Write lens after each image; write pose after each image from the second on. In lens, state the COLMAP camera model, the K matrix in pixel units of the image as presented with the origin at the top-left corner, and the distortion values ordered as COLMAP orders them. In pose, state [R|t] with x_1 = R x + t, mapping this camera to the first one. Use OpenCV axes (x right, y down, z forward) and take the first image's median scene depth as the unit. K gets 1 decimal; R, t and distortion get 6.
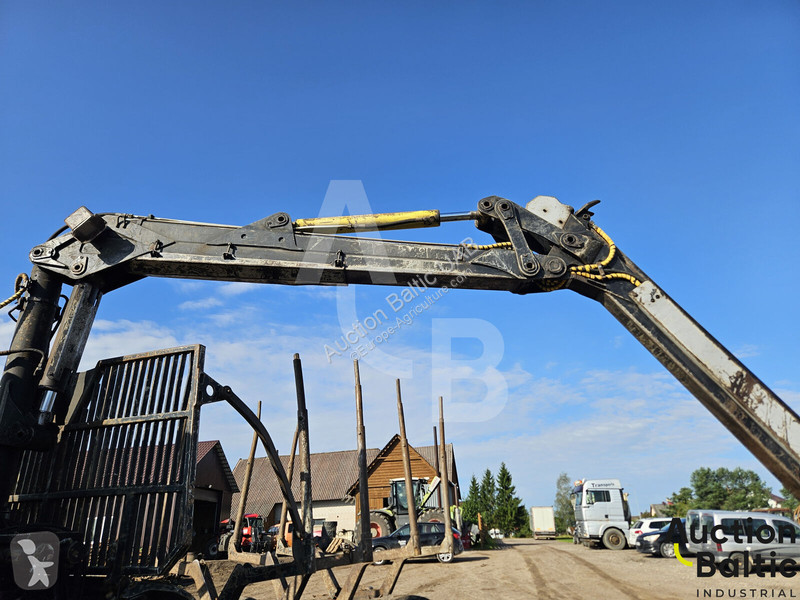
lens RADIAL K [[531.3, 0, 396.7], [0, 531.3, 304.5], [0, 0, 1]] dist [0.069420, -0.046465]
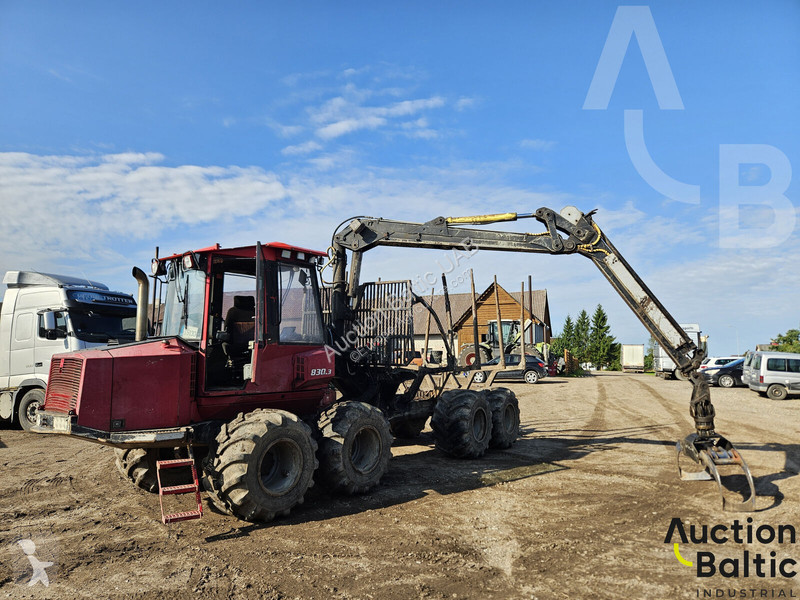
lens RADIAL K [[531.3, 0, 392.9], [0, 531.3, 312.0], [0, 0, 1]] dist [0.069420, -0.046465]
pose [[0.982321, 0.019276, -0.186209, 0.000176], [0.038474, 0.952664, 0.301580, -0.050638], [0.183208, -0.303412, 0.935081, -0.126767]]
